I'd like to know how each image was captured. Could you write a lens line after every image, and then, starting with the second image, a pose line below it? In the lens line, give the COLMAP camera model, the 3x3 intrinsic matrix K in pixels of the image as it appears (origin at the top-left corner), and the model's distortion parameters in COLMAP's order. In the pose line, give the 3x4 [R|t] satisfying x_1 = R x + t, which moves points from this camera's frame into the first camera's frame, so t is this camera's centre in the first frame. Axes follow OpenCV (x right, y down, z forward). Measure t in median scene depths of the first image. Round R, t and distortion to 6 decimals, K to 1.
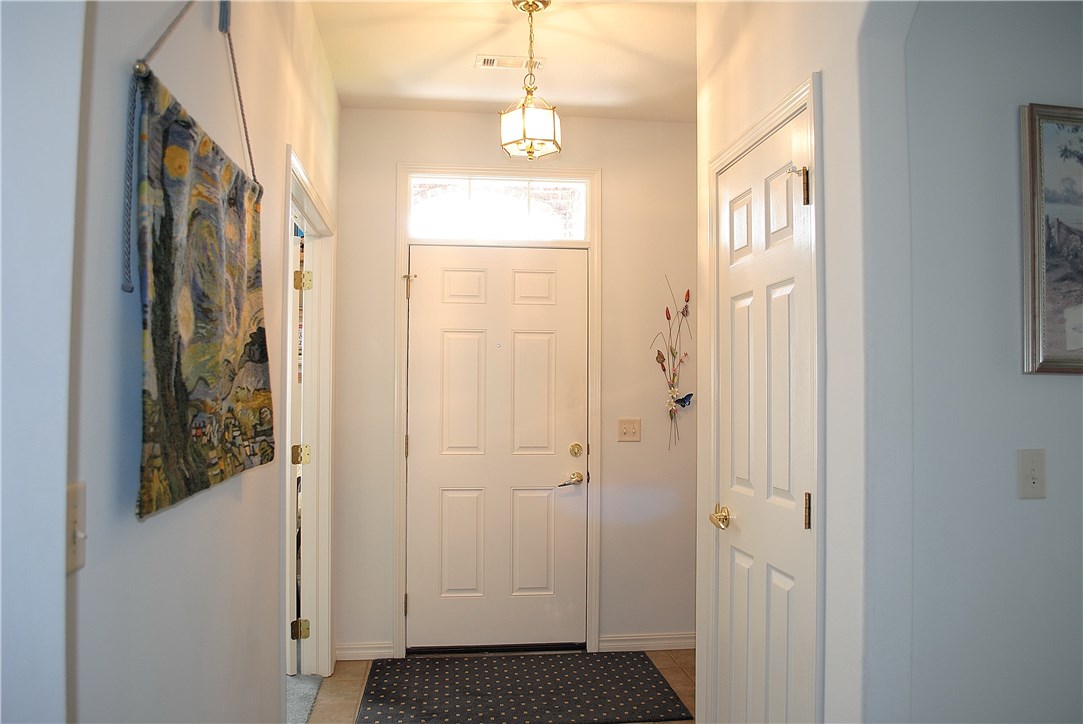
lens RADIAL K [[855.5, 0, 539.5], [0, 855.5, 365.8], [0, 0, 1]] dist [-0.078557, 0.001577]
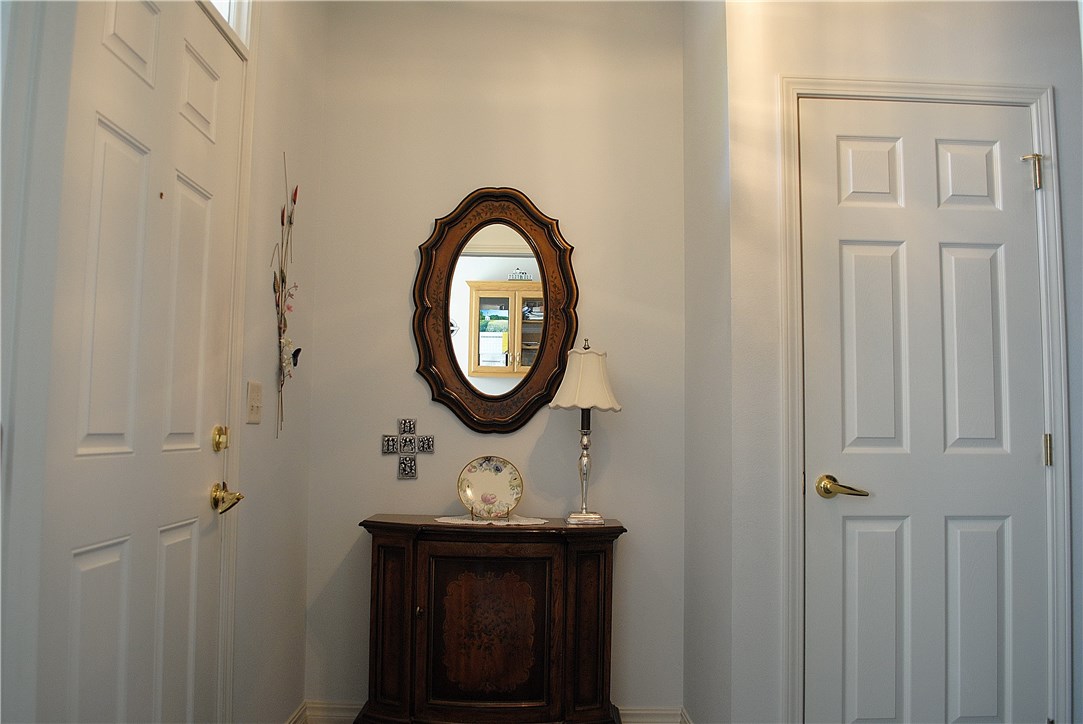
lens RADIAL K [[855.5, 0, 539.5], [0, 855.5, 365.8], [0, 0, 1]] dist [-0.078557, 0.001577]
pose [[0.121906, 0.066014, 0.990344, -0.427376], [-0.048498, 0.996990, -0.060487, 0.075240], [-0.991356, -0.040656, 0.124741, 0.737115]]
